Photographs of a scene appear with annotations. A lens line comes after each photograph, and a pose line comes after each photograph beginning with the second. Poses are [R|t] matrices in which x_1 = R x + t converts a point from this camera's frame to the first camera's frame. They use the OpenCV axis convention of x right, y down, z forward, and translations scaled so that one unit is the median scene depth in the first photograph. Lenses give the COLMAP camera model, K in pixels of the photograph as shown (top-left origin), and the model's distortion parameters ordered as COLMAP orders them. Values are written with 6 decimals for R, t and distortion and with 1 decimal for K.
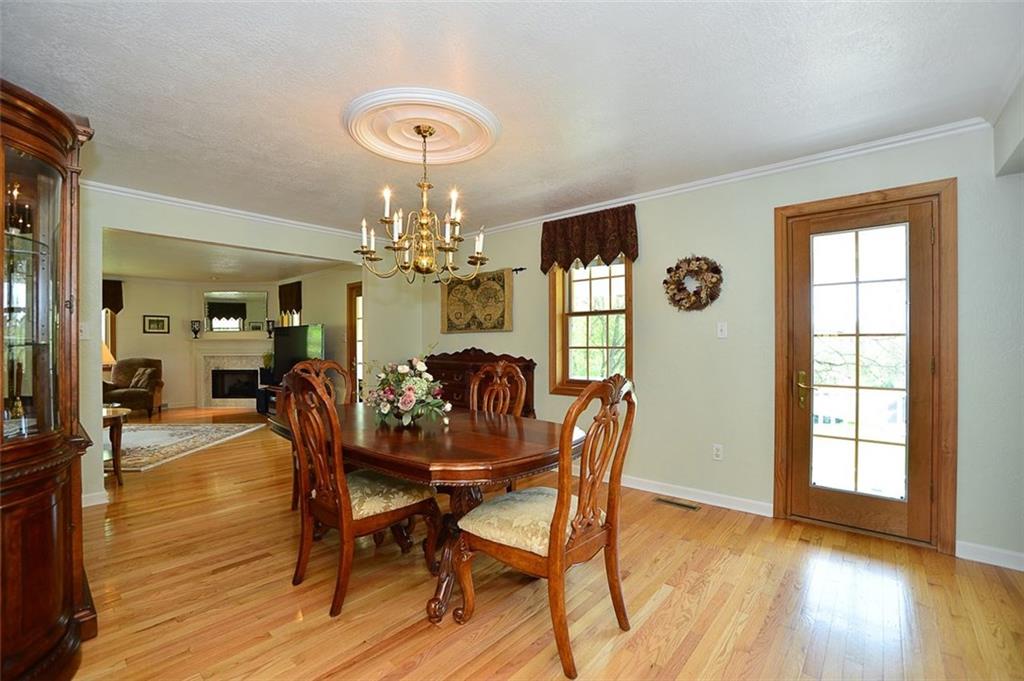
lens RADIAL K [[442.0, 0, 485.1], [0, 442.0, 352.2], [0, 0, 1]] dist [-0.005200, 0.000555]
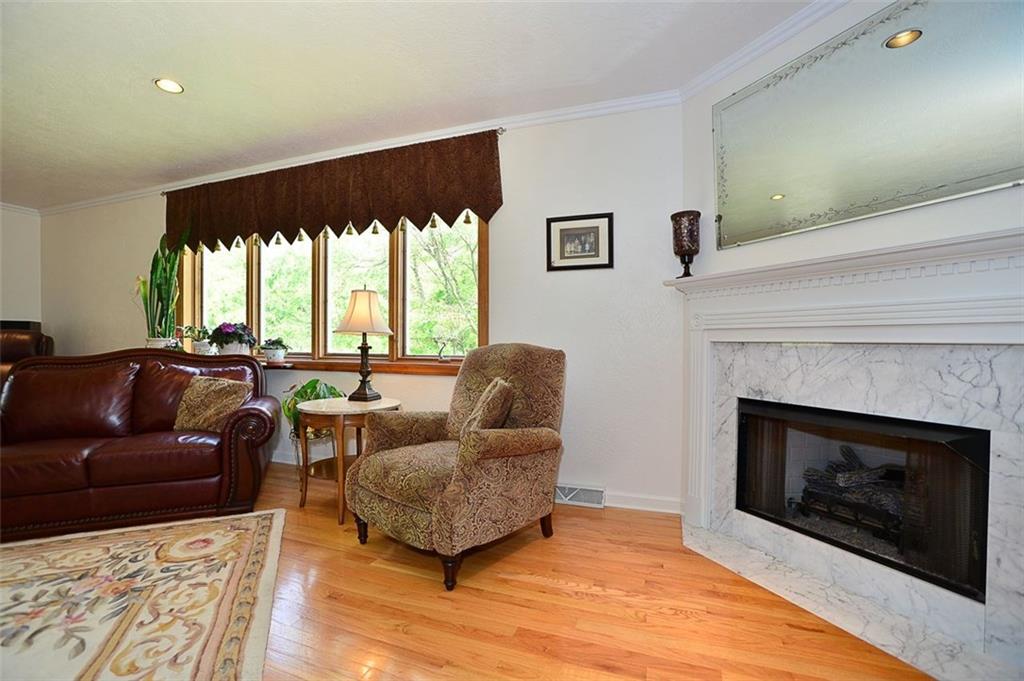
lens RADIAL K [[442.0, 0, 509.6], [0, 442.0, 340.6], [0, 0, 1]] dist [-0.005200, 0.000555]
pose [[0.388396, 0.017528, -0.921326, -0.782899], [-0.011432, 0.999834, 0.014202, 0.009668], [0.921422, 0.005016, 0.388532, 1.400323]]
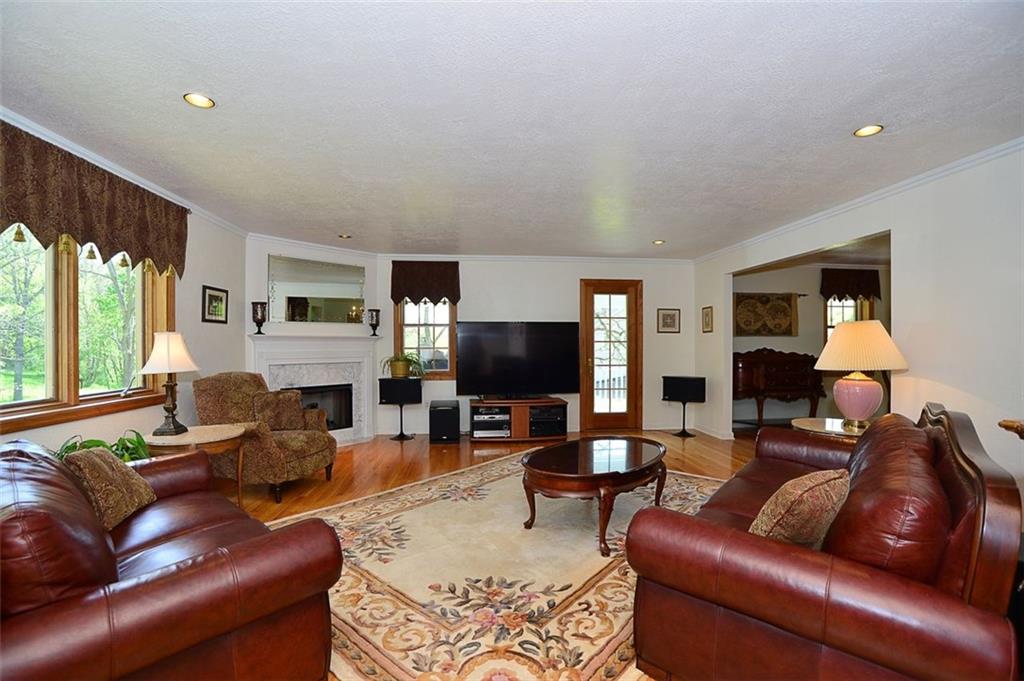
lens RADIAL K [[442.0, 0, 513.1], [0, 442.0, 343.9], [0, 0, 1]] dist [-0.005200, 0.000555]
pose [[0.651588, -0.000630, 0.758573, -1.538251], [0.010339, 0.999914, -0.008051, -0.019394], [-0.758503, 0.013089, 0.651538, 0.704983]]
